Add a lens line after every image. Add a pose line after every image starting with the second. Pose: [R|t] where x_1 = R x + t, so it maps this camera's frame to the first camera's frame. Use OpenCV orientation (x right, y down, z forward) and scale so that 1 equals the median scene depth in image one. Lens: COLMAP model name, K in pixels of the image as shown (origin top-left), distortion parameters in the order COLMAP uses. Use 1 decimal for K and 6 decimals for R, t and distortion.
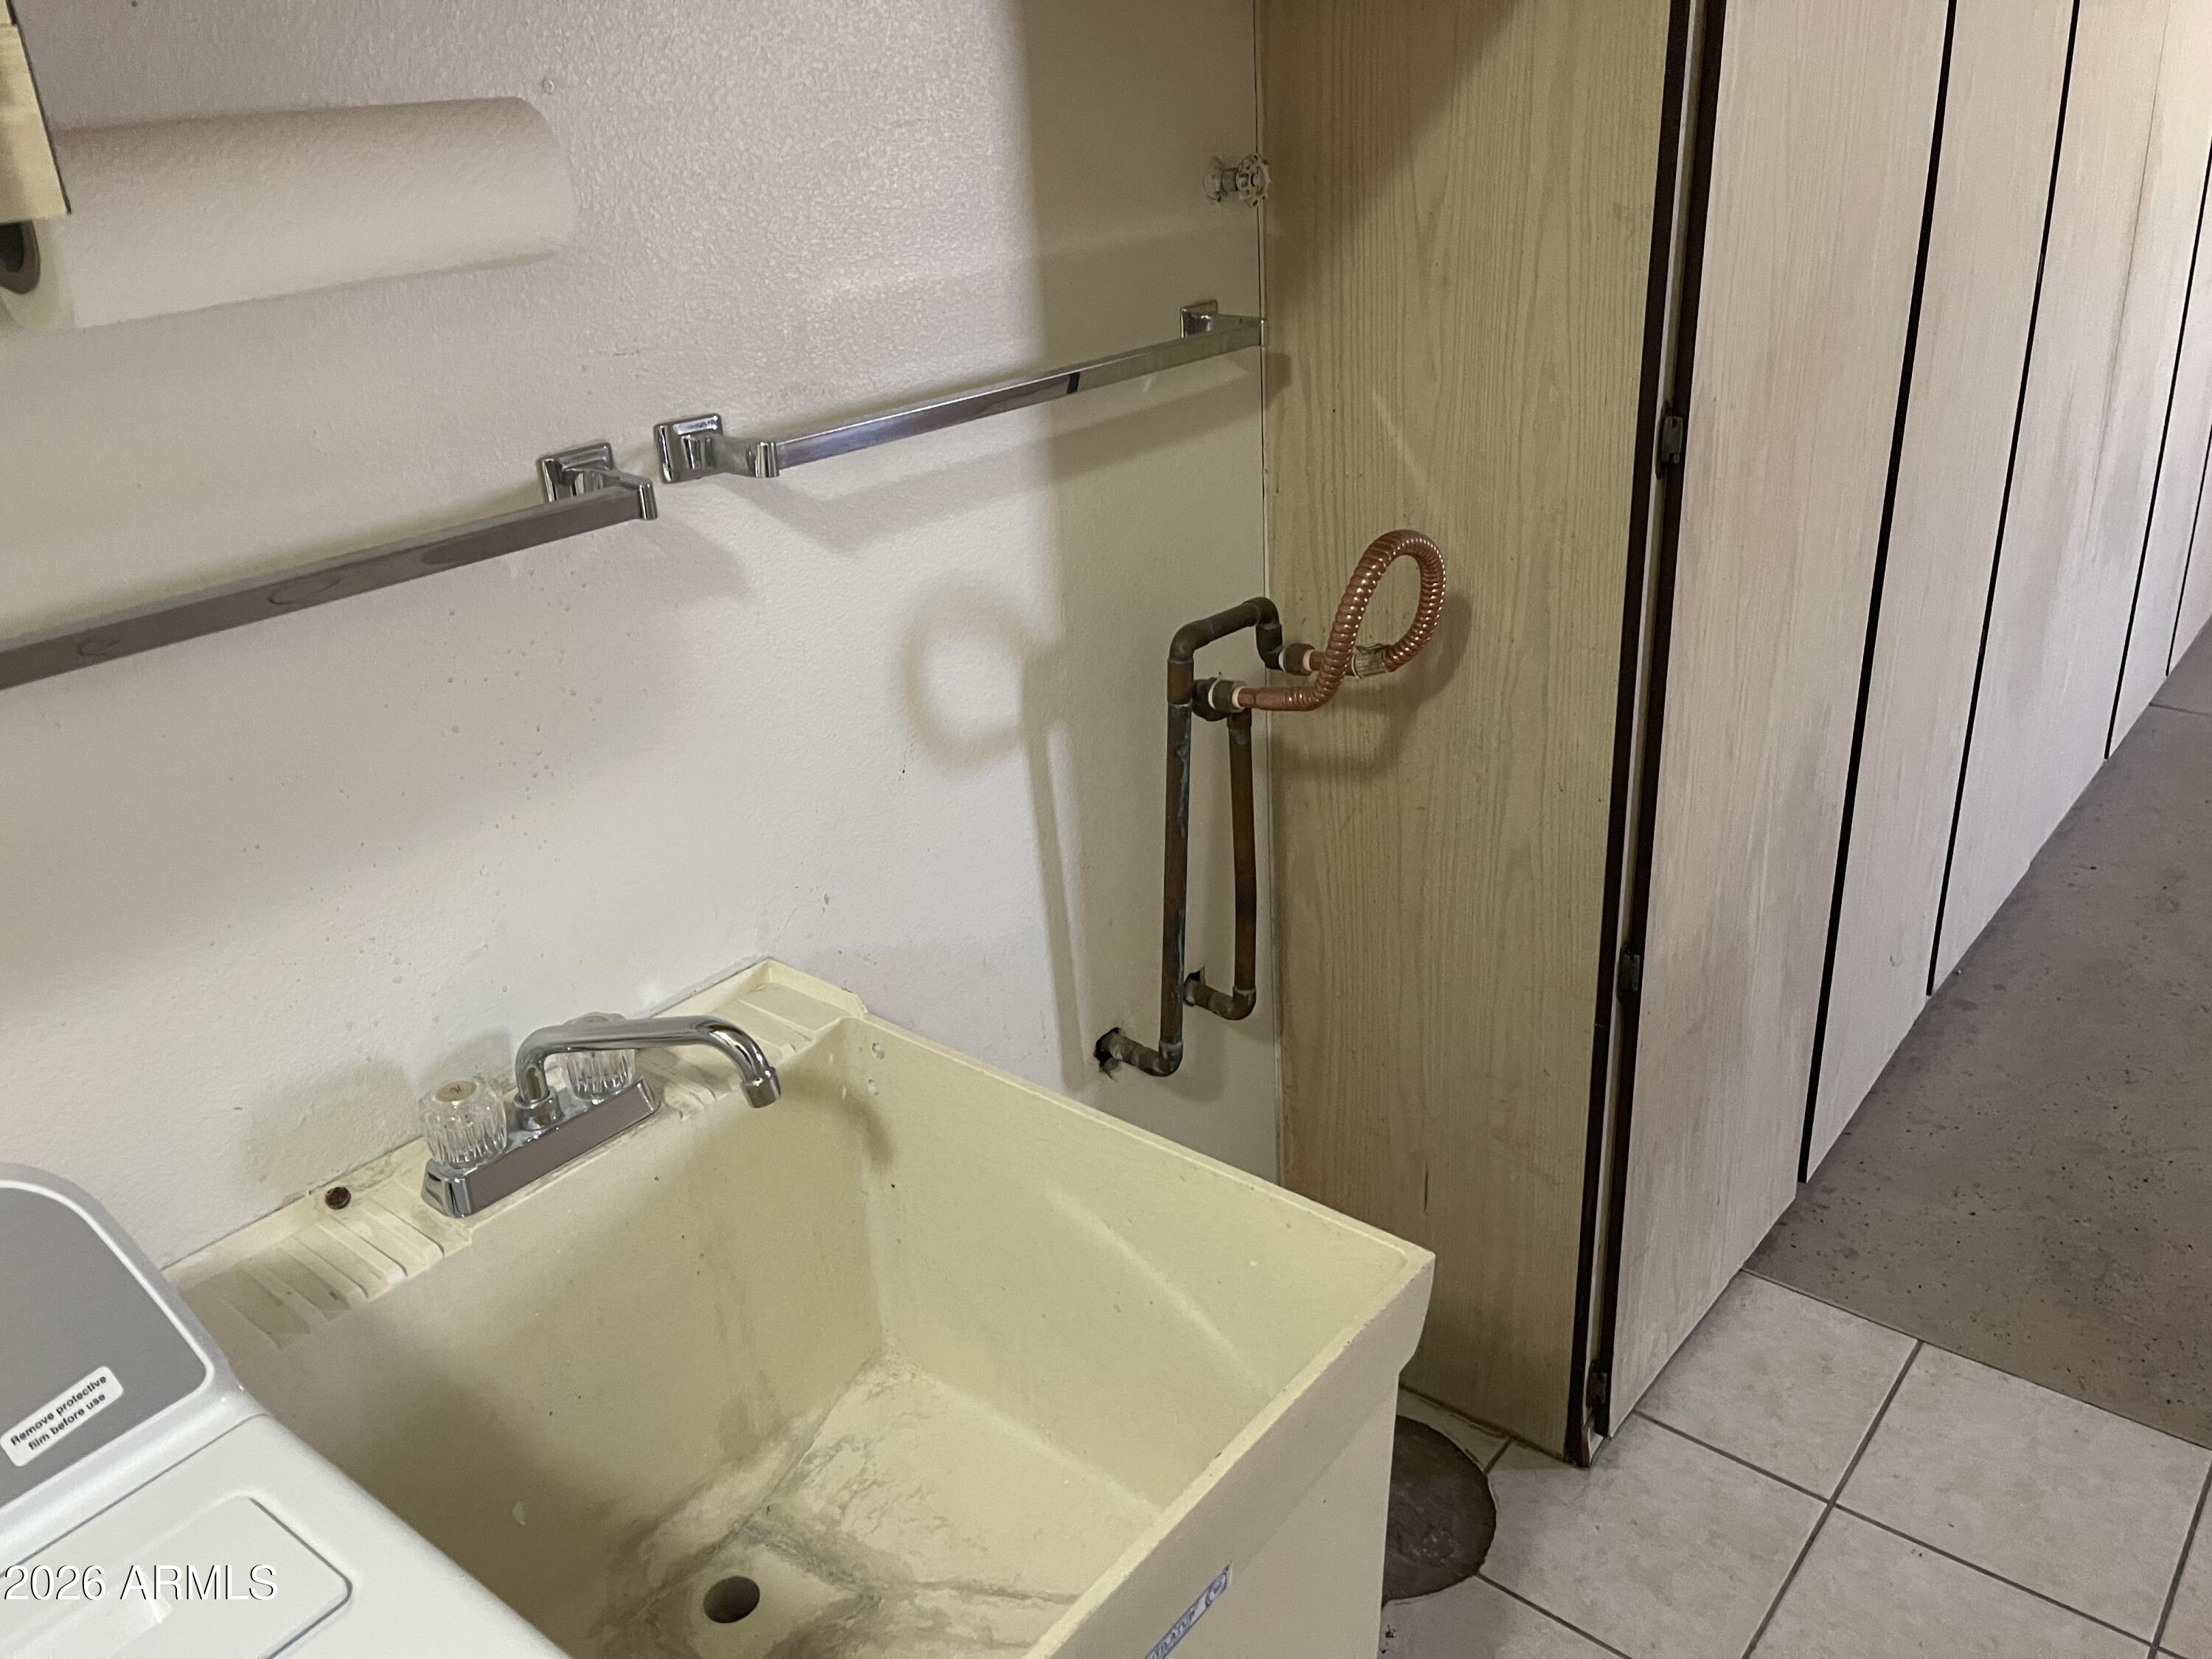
lens RADIAL K [[1717.2, 0, 1117.4], [0, 1717.2, 819.6], [0, 0, 1]] dist [0.058156, -0.086616]
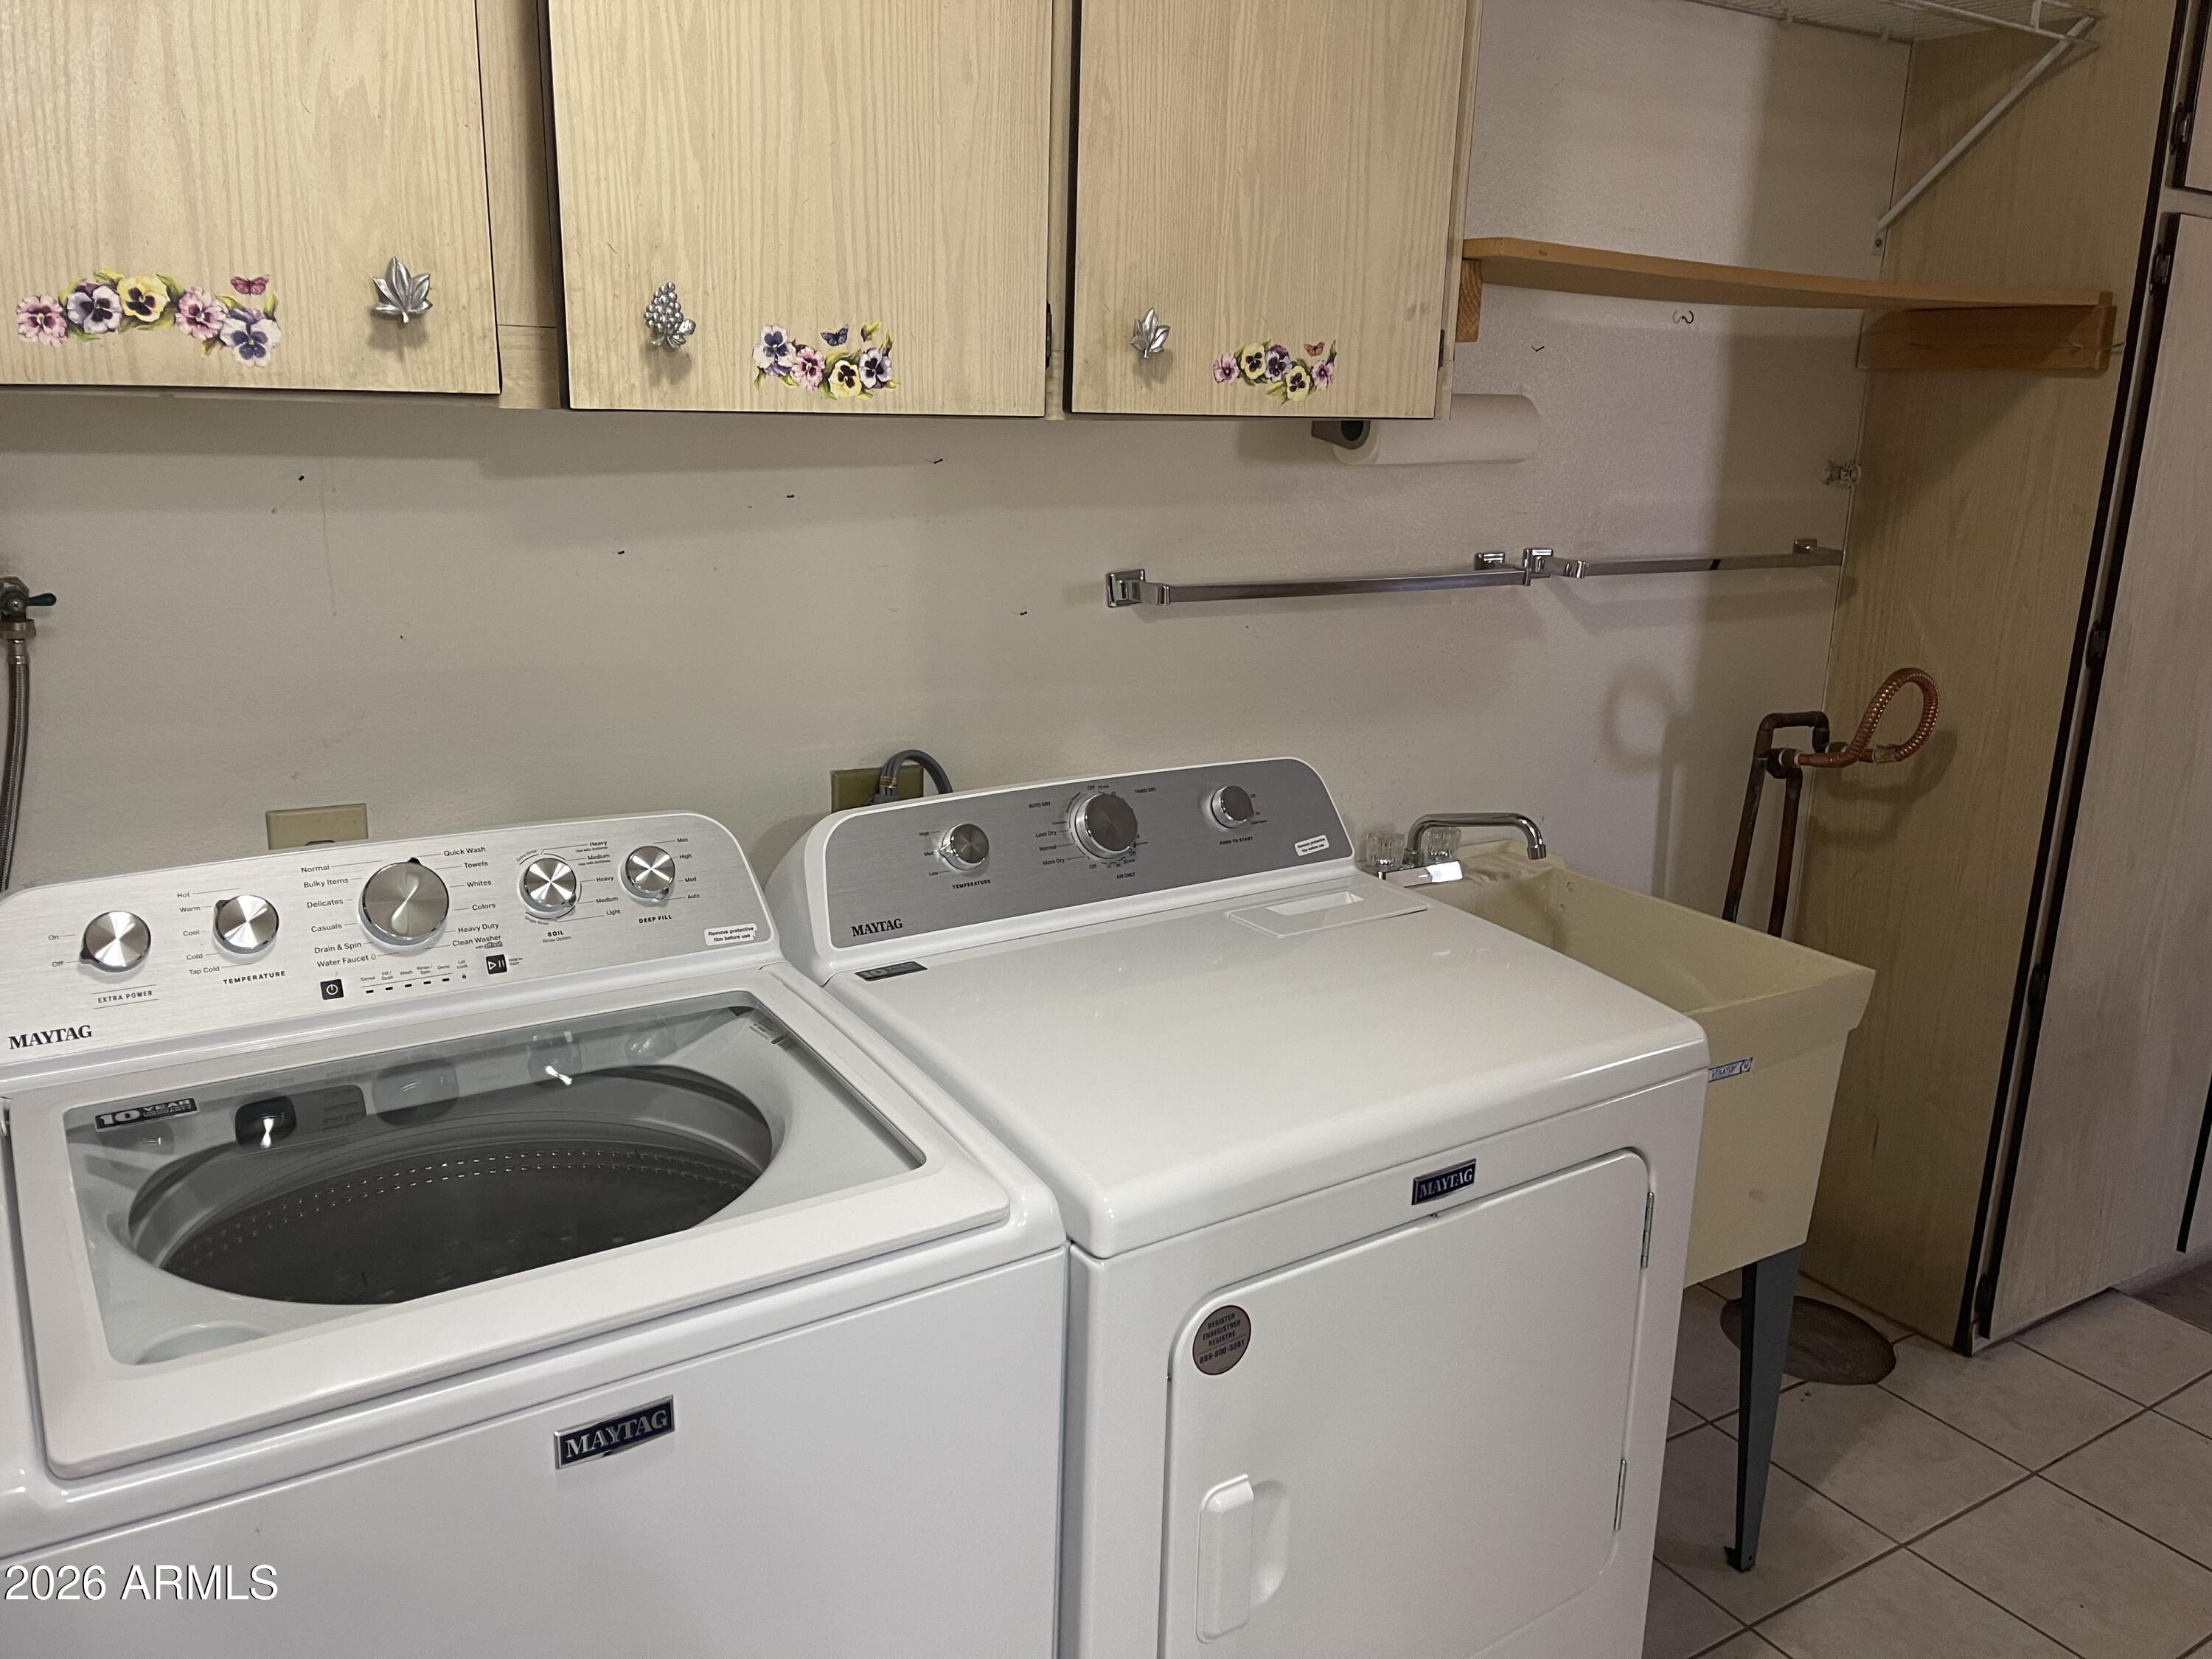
lens RADIAL K [[1717.2, 0, 1117.4], [0, 1717.2, 819.6], [0, 0, 1]] dist [0.058156, -0.086616]
pose [[0.946314, 0.155876, -0.283184, -0.069521], [-0.200438, 0.970258, -0.135733, 0.339060], [0.253604, 0.185206, 0.949412, -0.747814]]
